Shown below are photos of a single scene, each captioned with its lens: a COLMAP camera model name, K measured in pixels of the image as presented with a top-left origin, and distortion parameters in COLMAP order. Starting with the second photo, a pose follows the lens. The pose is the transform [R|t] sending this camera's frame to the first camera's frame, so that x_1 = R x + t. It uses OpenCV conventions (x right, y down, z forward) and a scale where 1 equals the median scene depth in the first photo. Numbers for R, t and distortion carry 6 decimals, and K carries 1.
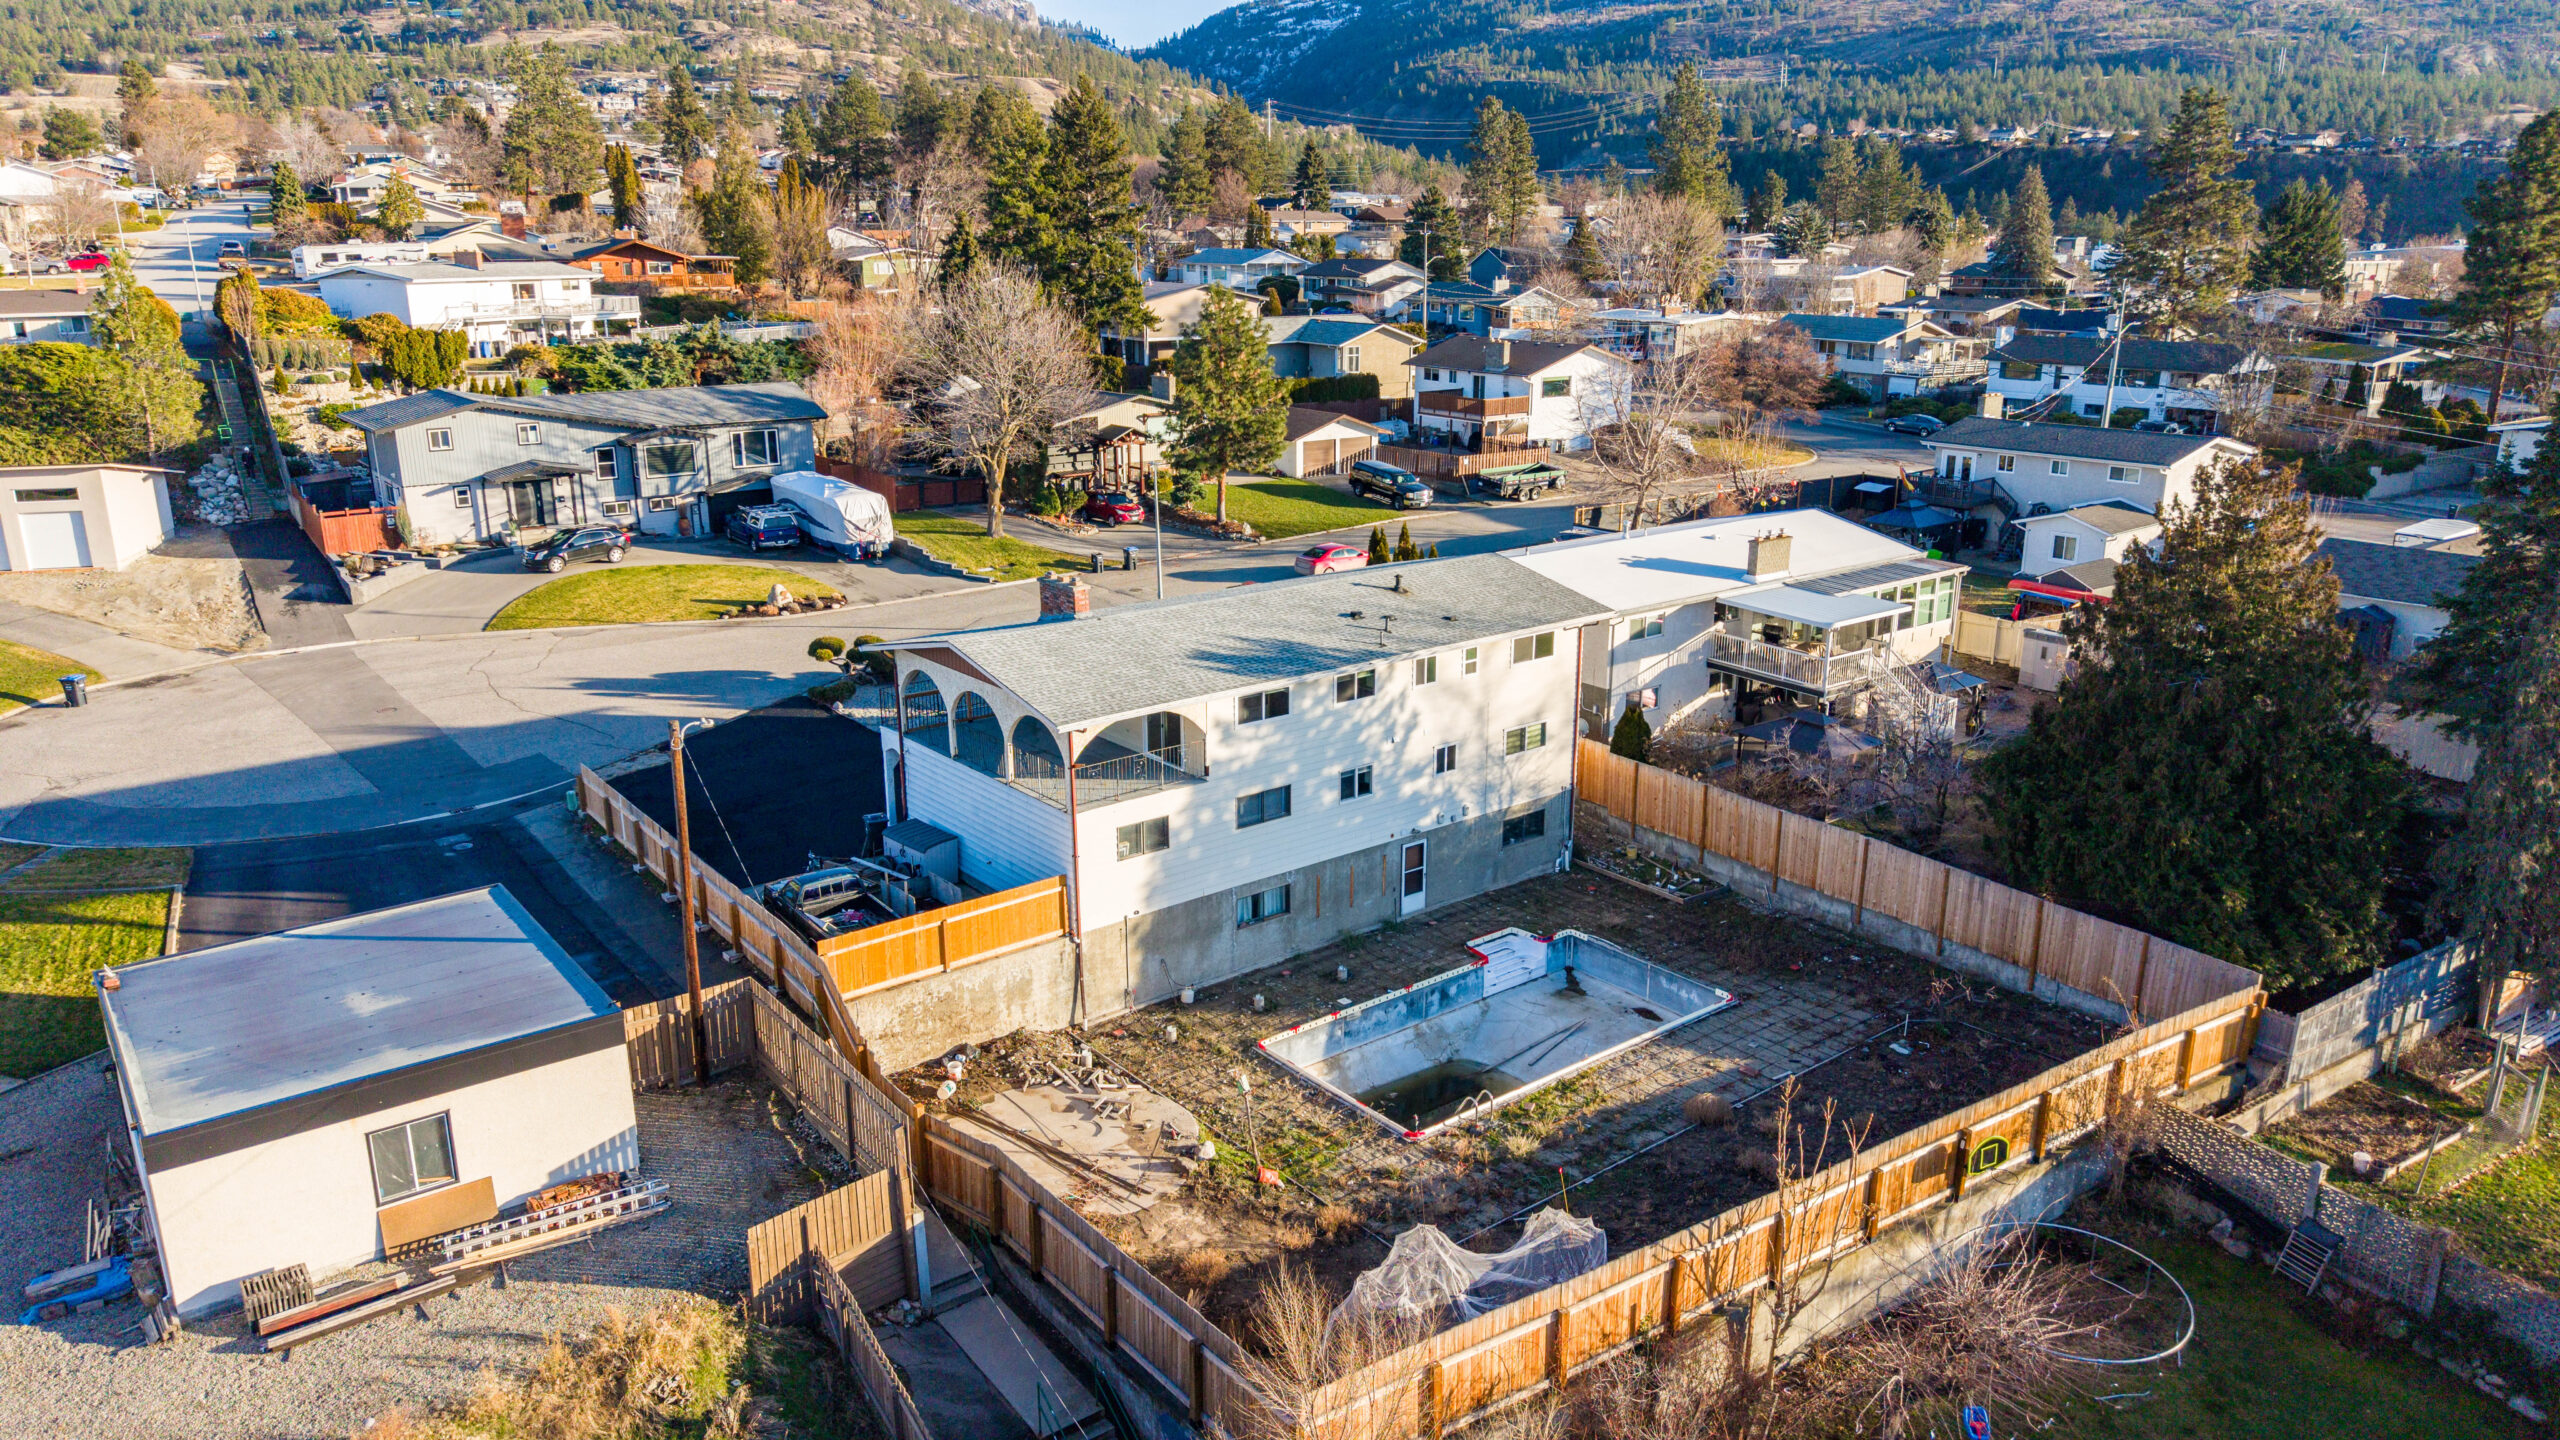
lens RADIAL K [[1708.8, 0, 1280.0], [0, 1708.8, 720.0], [0, 0, 1]] dist [0.051149, -0.061864]
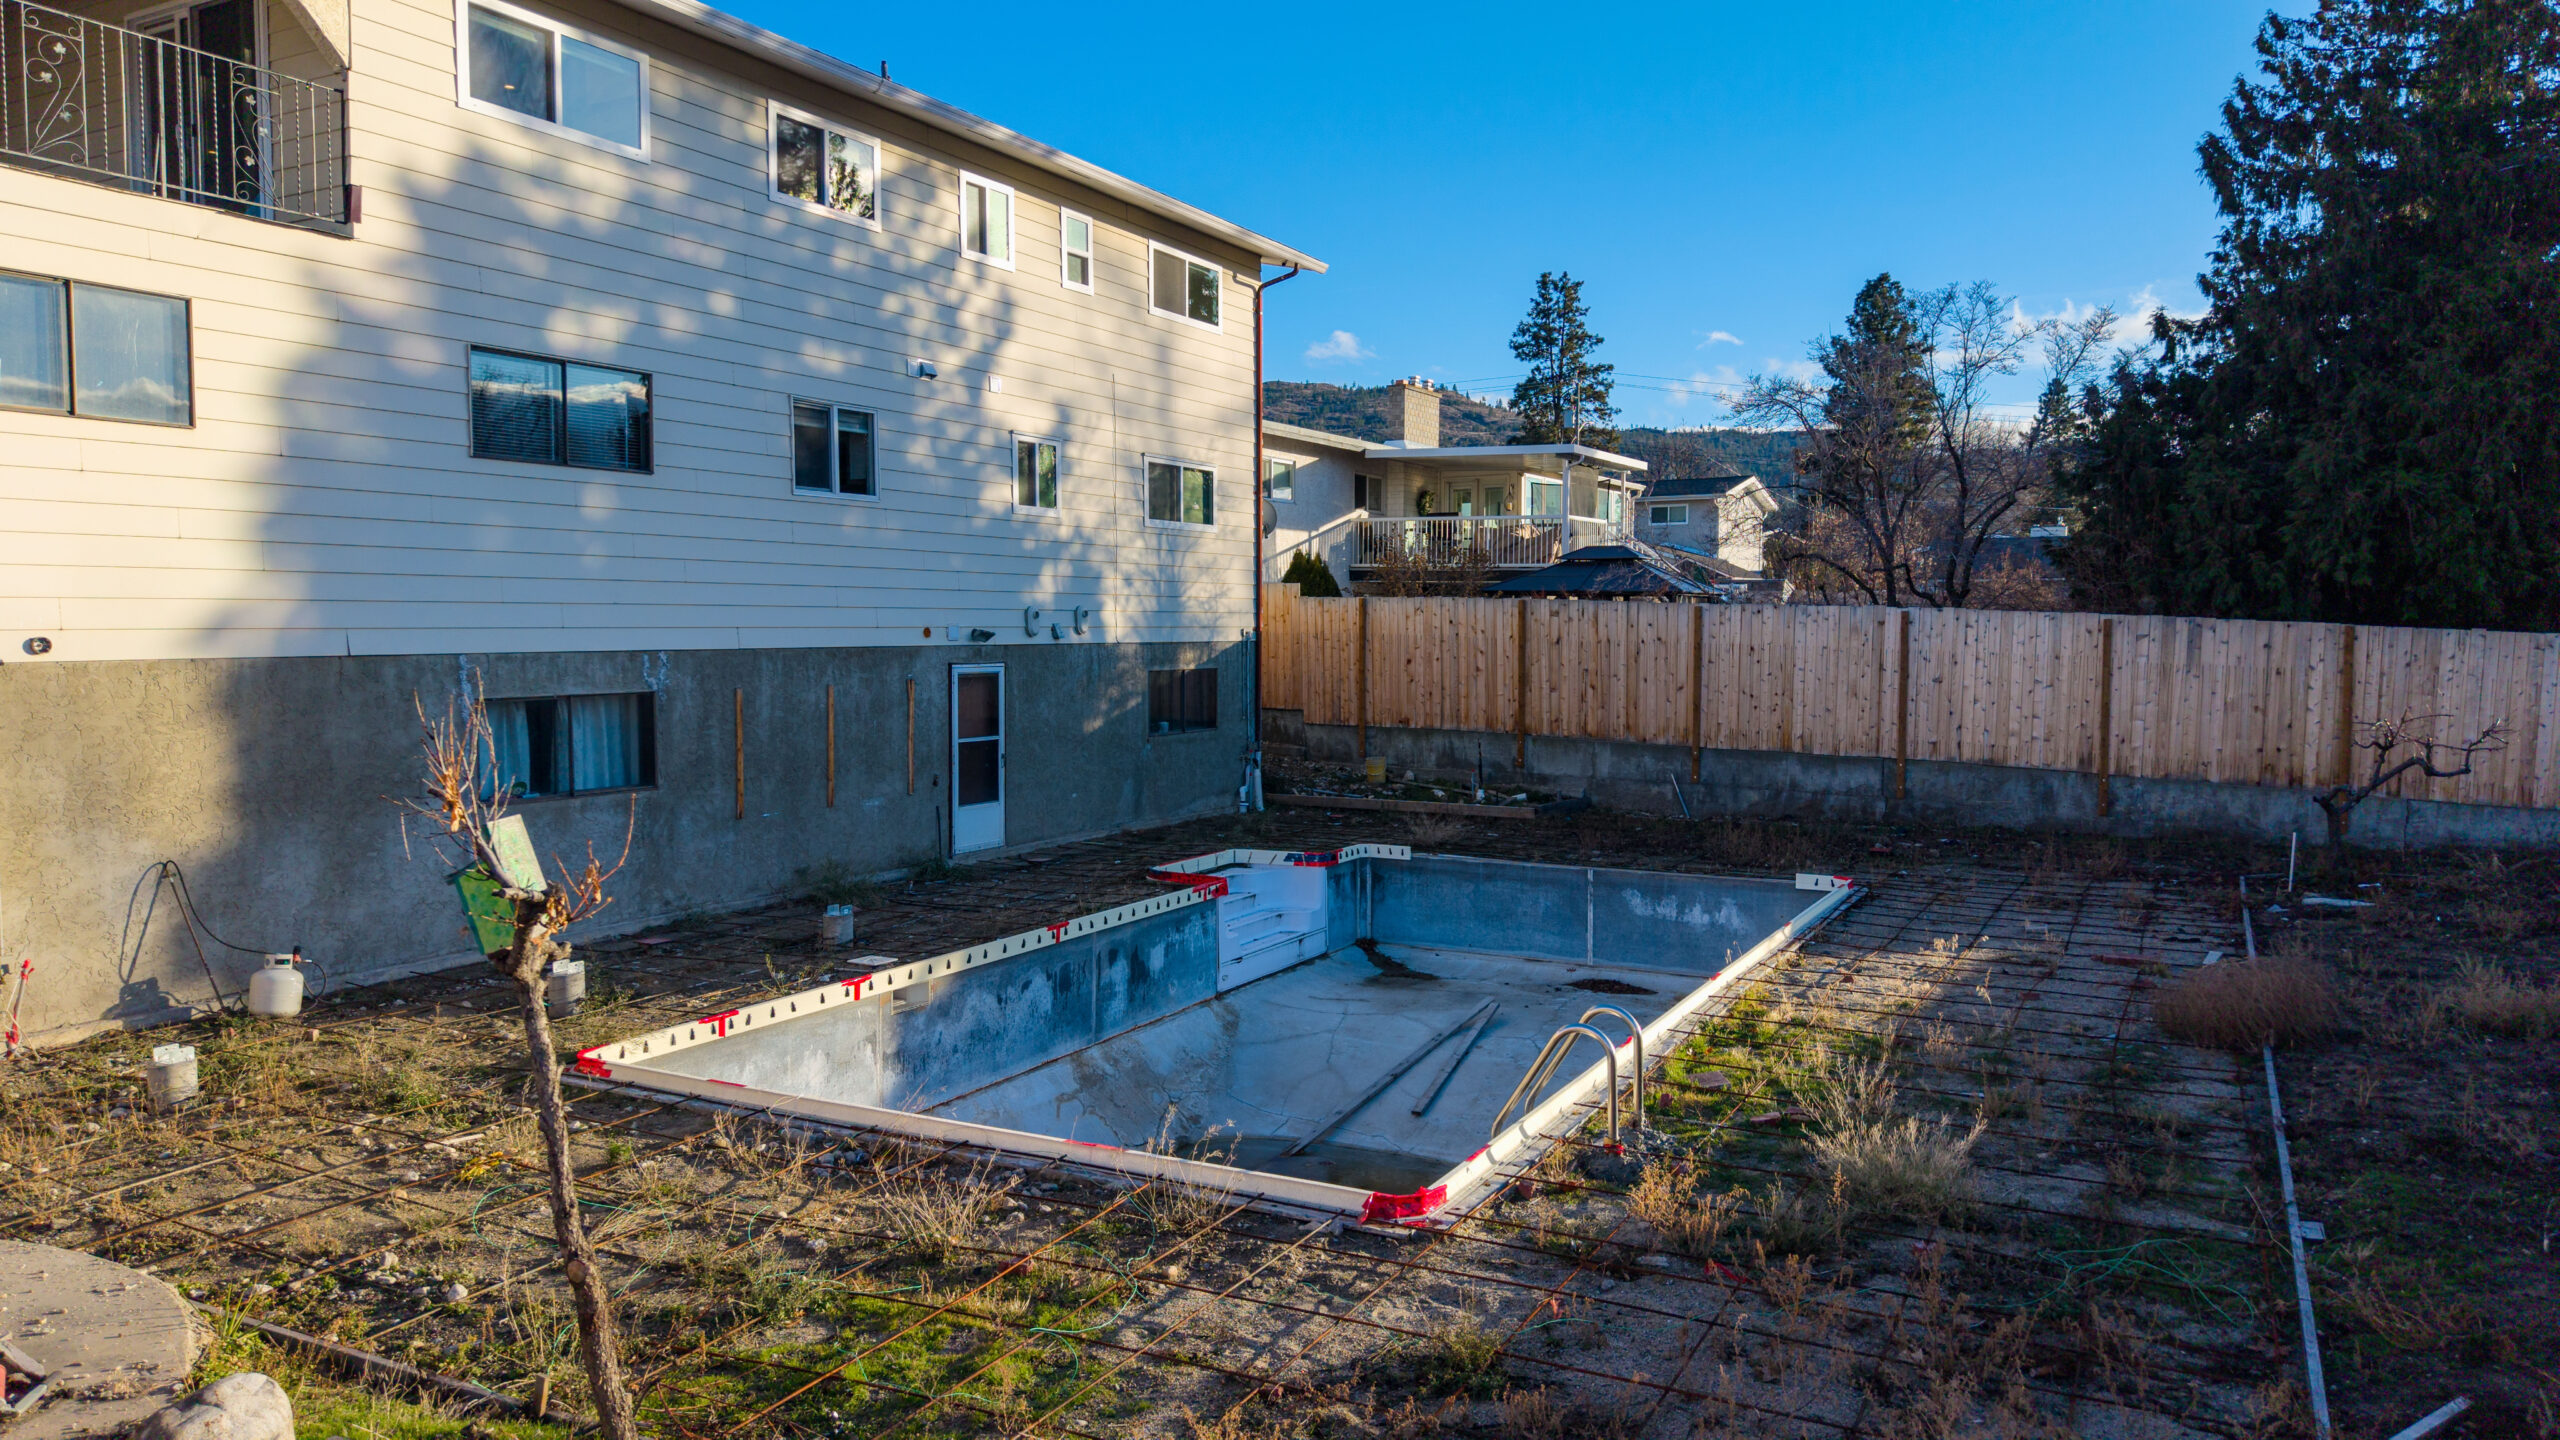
lens RADIAL K [[1703.1, 0, 1280.0], [0, 1703.1, 720.0], [0, 0, 1]] dist [0.069624, -0.104054]
pose [[0.920367, -0.022666, 0.390399, -0.009764], [0.107329, 0.974623, -0.196442, 0.132450], [-0.376039, 0.222700, 0.899444, 0.478458]]
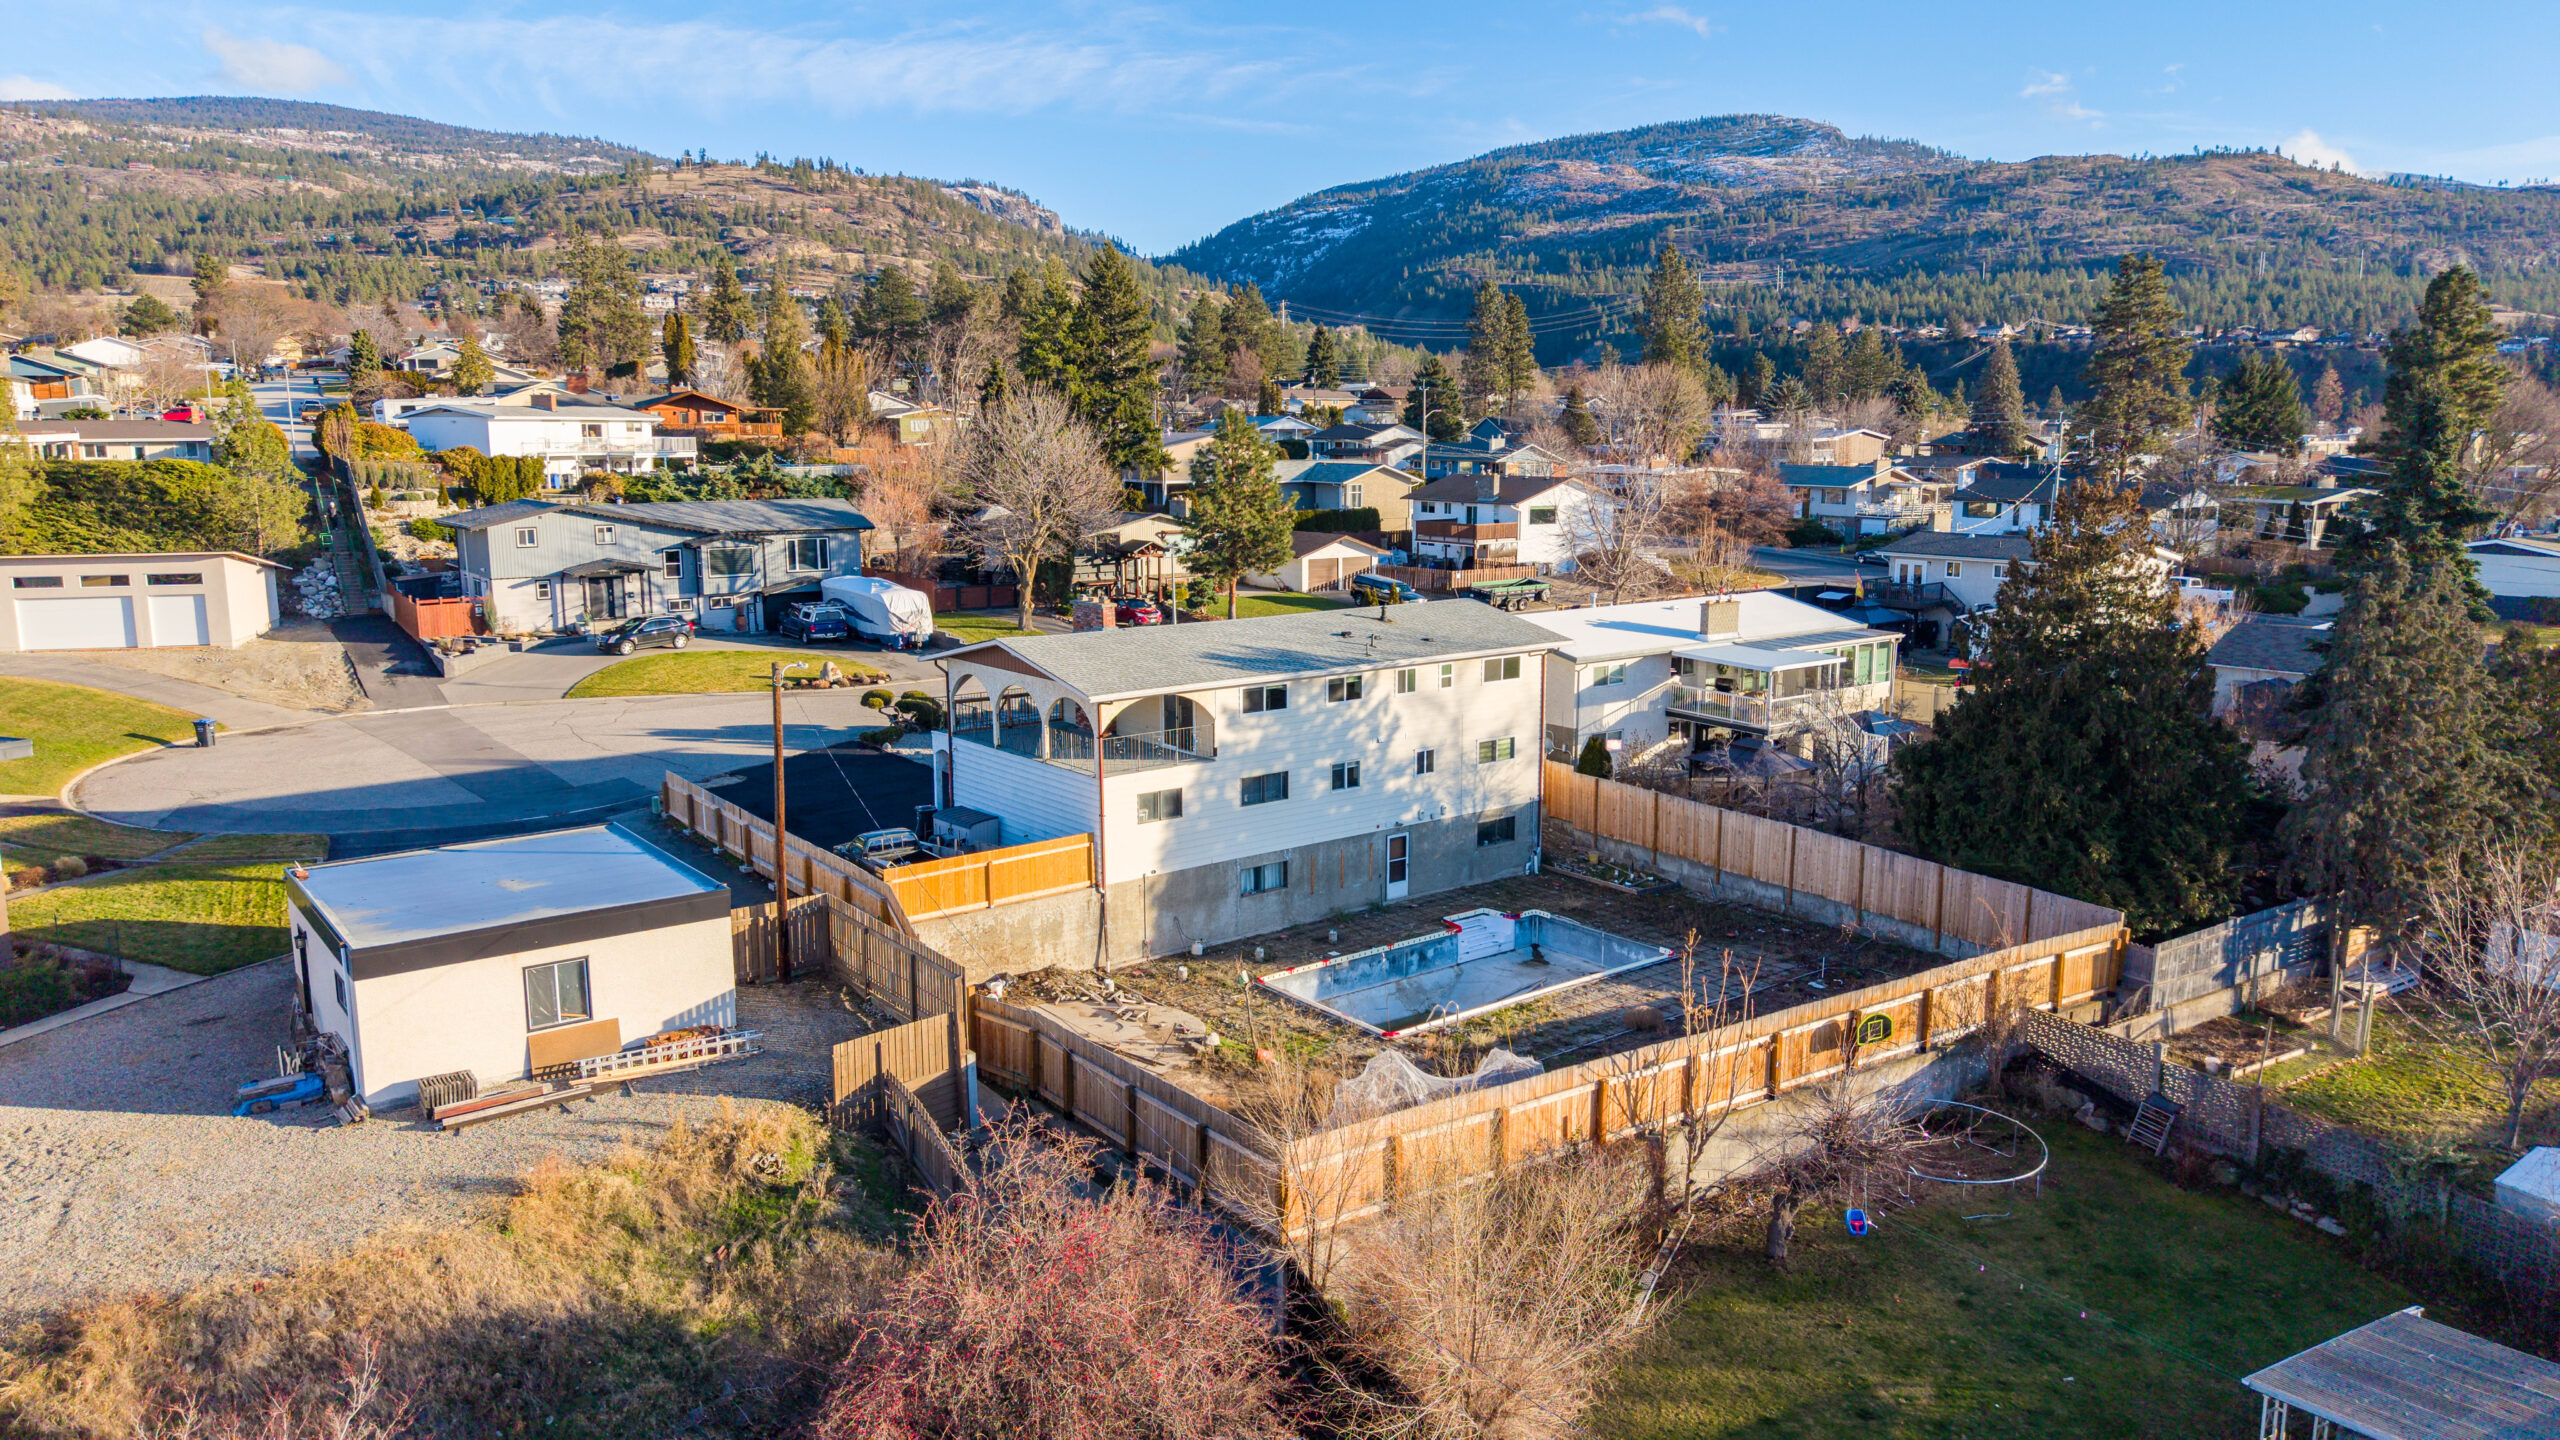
lens RADIAL K [[1703.1, 0, 1280.0], [0, 1703.1, 720.0], [0, 0, 1]] dist [0.069624, -0.104054]
pose [[0.999968, 0.002052, -0.007793, 0.006980], [-0.002873, 0.994279, -0.106779, 0.091016], [0.007529, 0.106798, 0.994252, -0.105200]]
